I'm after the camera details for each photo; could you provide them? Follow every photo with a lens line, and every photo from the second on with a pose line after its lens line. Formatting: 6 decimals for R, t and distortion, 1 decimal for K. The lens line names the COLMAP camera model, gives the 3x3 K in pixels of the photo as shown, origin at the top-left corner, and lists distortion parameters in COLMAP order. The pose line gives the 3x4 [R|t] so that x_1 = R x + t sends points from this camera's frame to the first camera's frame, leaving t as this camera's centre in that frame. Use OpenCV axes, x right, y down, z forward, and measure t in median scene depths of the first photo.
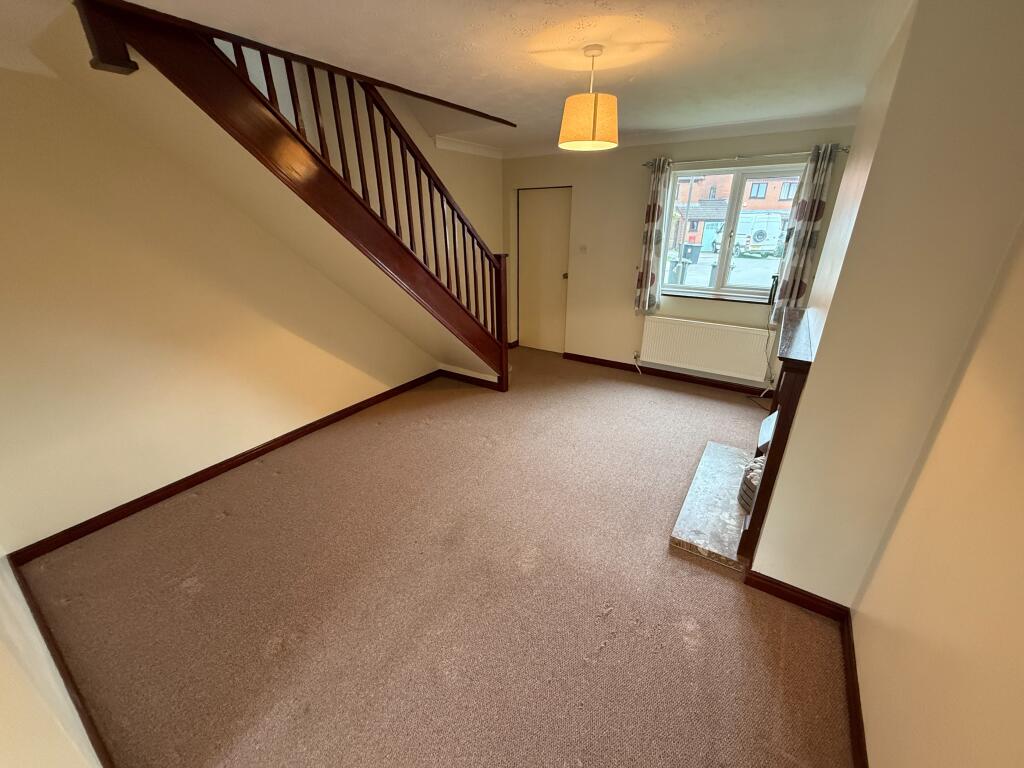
lens RADIAL K [[406.9, 0, 509.8], [0, 406.9, 385.4], [0, 0, 1]] dist [0.000550, -0.000050]
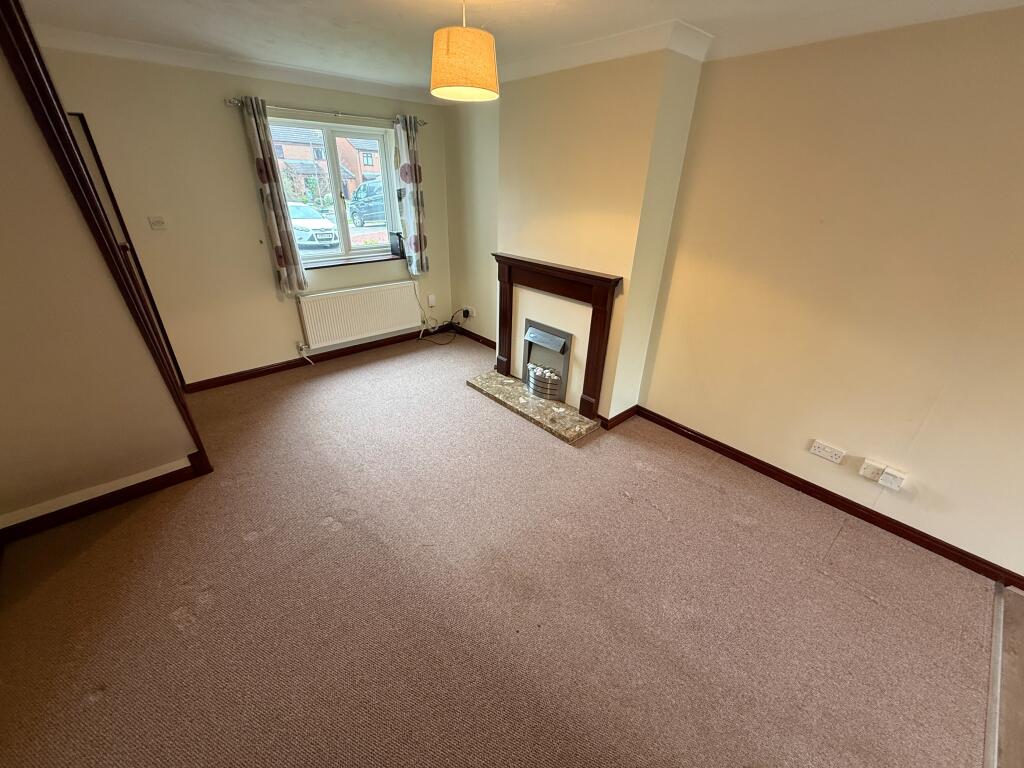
lens RADIAL K [[406.9, 0, 509.8], [0, 406.9, 385.4], [0, 0, 1]] dist [0.000550, -0.000050]
pose [[0.258324, -0.427525, 0.866309, -0.417160], [0.347105, 0.877938, 0.329761, -0.159848], [-0.901547, 0.215515, 0.375189, 0.384986]]
